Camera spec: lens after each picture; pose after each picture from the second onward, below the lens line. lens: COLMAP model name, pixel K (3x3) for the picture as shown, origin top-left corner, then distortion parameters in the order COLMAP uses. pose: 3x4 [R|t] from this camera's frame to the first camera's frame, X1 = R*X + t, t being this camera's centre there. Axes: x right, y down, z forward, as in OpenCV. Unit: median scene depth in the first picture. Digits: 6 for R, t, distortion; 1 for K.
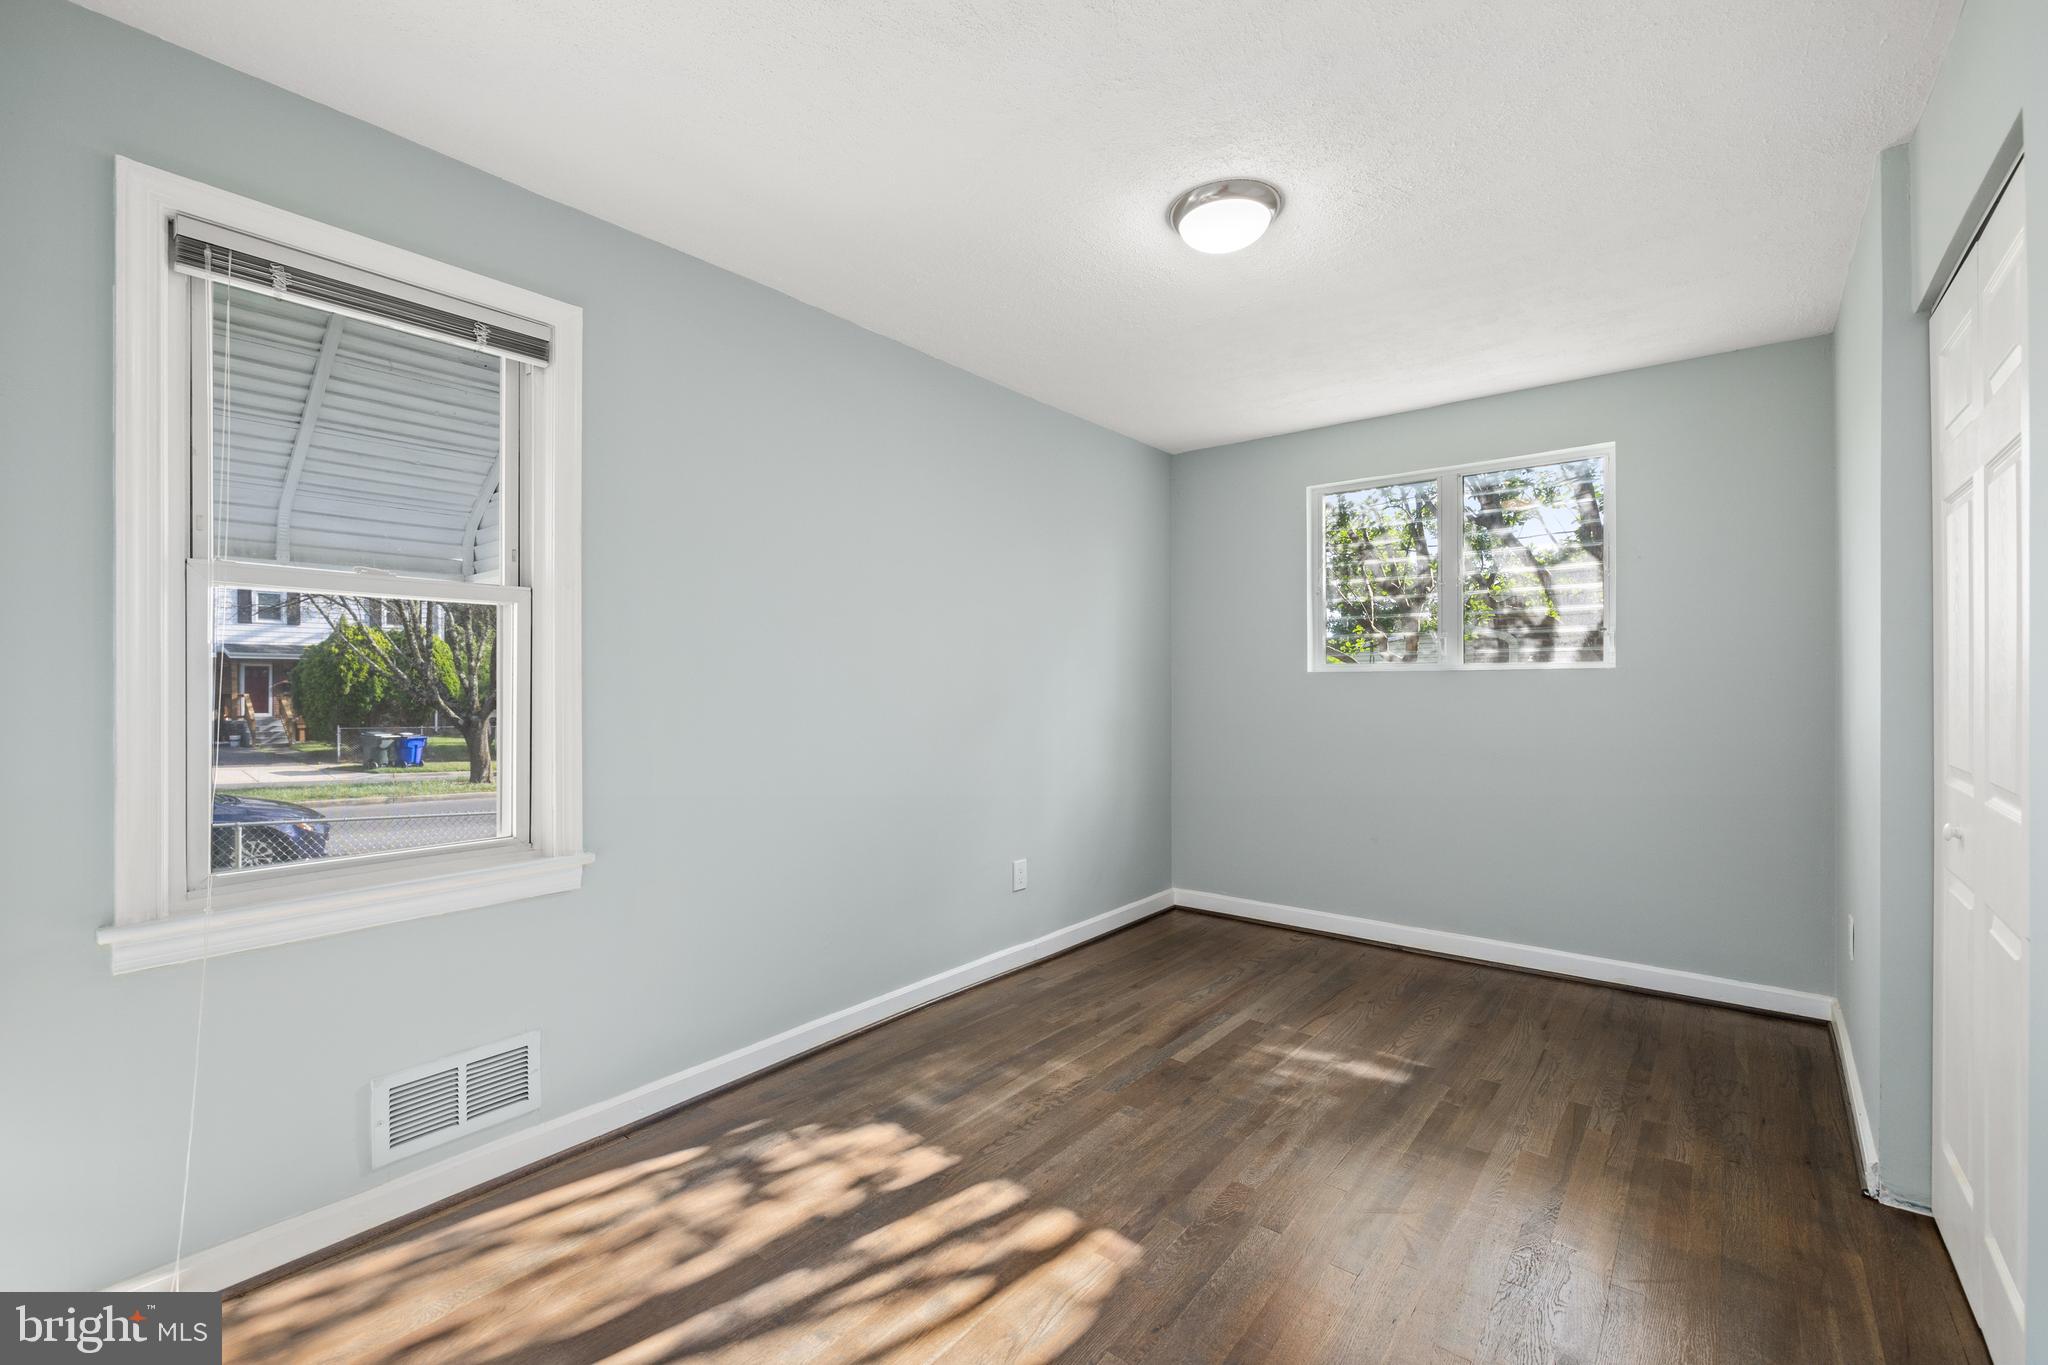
lens RADIAL K [[868.7, 0, 1016.1], [0, 868.7, 689.1], [0, 0, 1]] dist [0.001307, -0.000298]
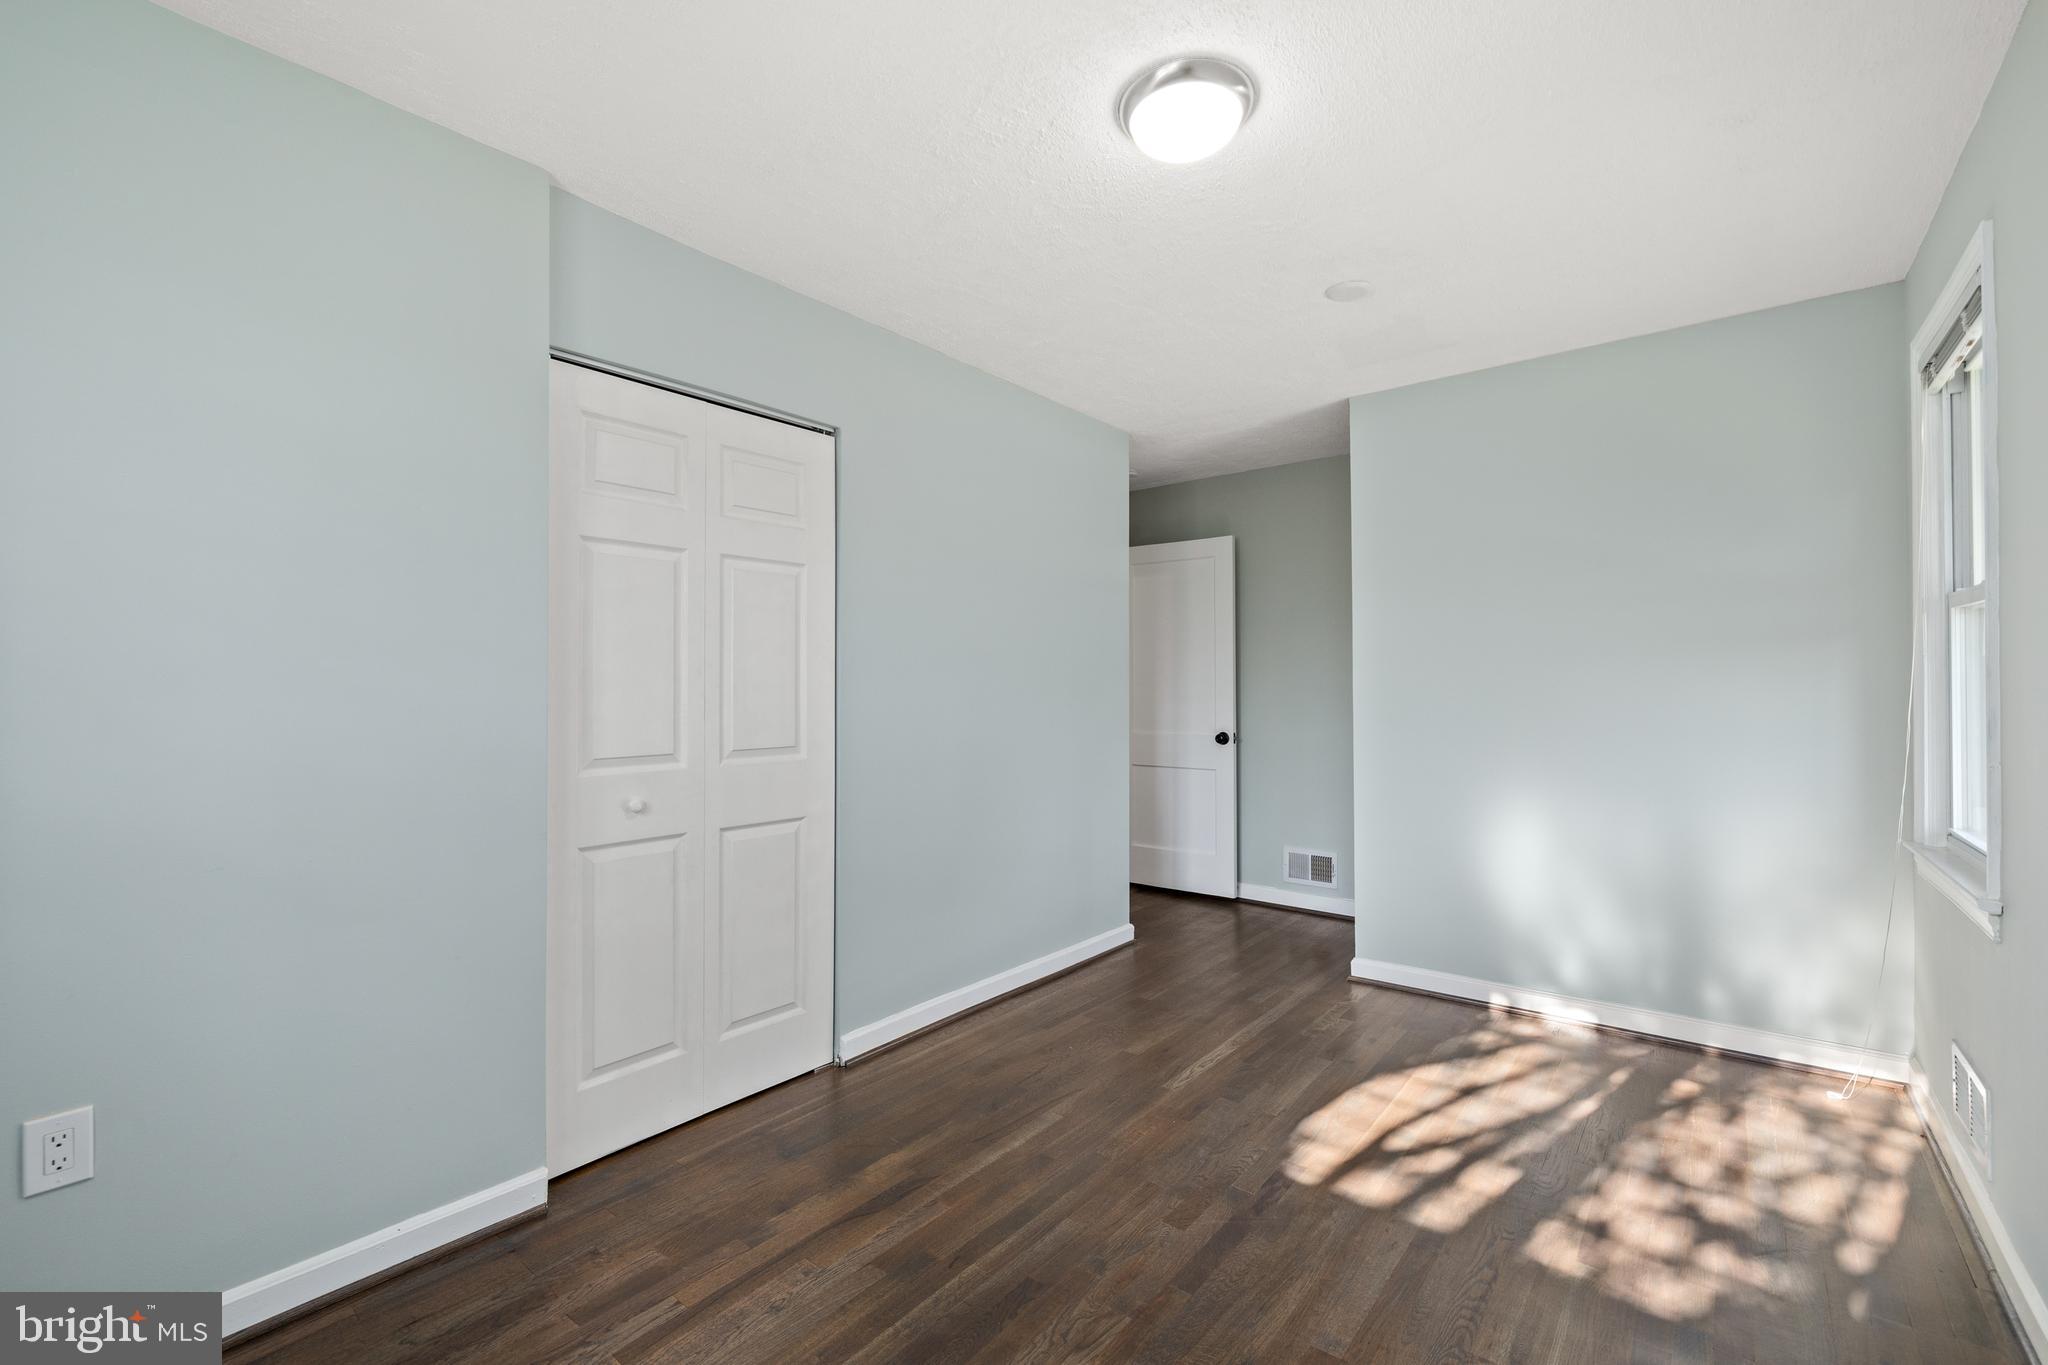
lens RADIAL K [[868.7, 0, 1016.1], [0, 868.7, 689.1], [0, 0, 1]] dist [0.001307, -0.000298]
pose [[-0.999935, 0.011225, 0.002122, 0.417724], [0.011222, 0.999936, -0.001612, -0.003196], [-0.002140, -0.001588, -0.999996, 1.914408]]
